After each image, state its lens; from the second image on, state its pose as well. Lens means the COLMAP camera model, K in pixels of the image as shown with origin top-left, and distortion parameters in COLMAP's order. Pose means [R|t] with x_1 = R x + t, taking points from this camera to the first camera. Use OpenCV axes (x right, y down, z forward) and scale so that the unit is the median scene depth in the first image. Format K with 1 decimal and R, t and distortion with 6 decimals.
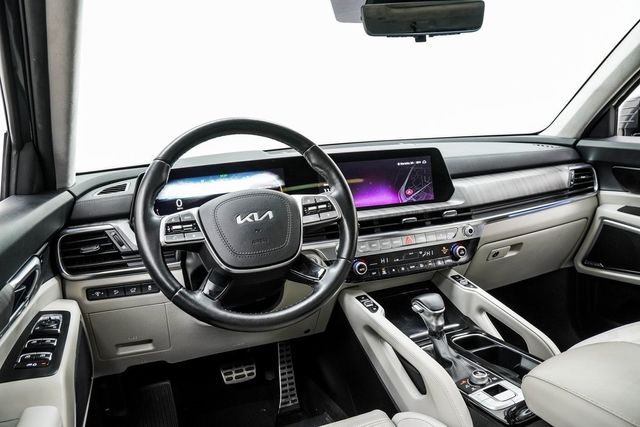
lens RADIAL K [[473.3, 0, 315.6], [0, 473.3, 215.8], [0, 0, 1]] dist [-0.103676, 0.031084]
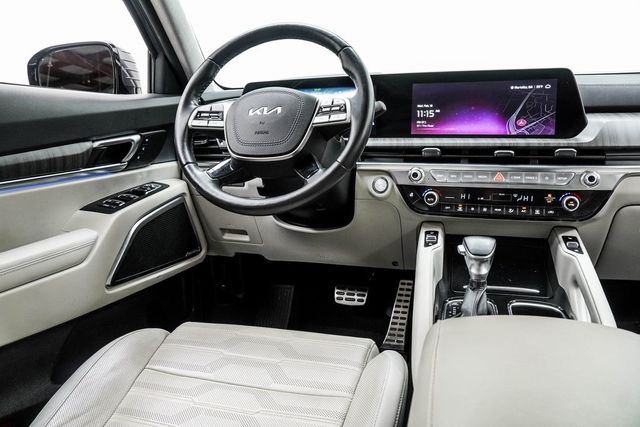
lens RADIAL K [[473.3, 0, 318.3], [0, 473.3, 214.4], [0, 0, 1]] dist [-0.103676, 0.031084]
pose [[0.794832, 0.171008, -0.582236, 0.496720], [-0.133963, 0.985247, 0.106499, 0.081857], [0.591859, -0.006651, 0.806014, 0.170846]]
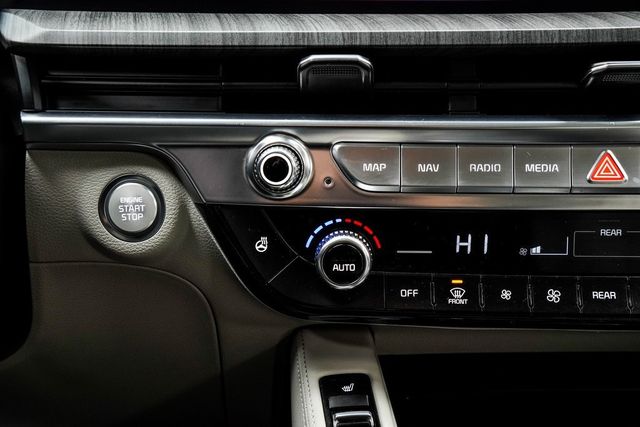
lens RADIAL K [[803.9, 0, 318.0], [0, 803.9, 215.5], [0, 0, 1]] dist [0.021487, 0.000000]
pose [[0.950564, 0.150746, -0.271483, 0.202125], [-0.119054, 0.984375, 0.129742, 0.047001], [0.286799, -0.091007, 0.953658, 0.706180]]
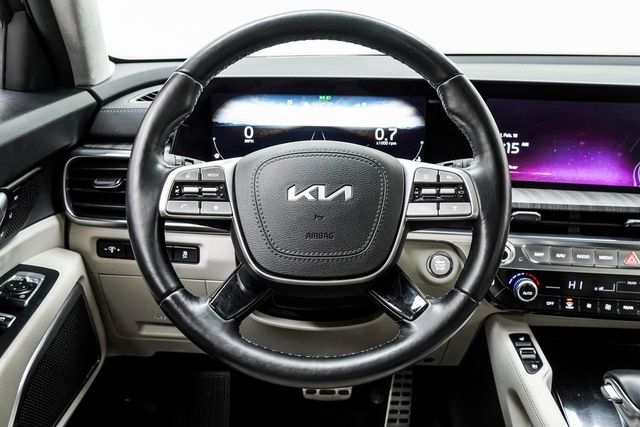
lens RADIAL K [[659.0, 0, 319.4], [0, 659.0, 216.1], [0, 0, 1]] dist [0.033614, 0.000000]
pose [[0.931751, 0.192171, -0.308076, 0.100894], [-0.145688, 0.975034, 0.167584, -0.084170], [0.332589, -0.111263, 0.936486, 0.186931]]
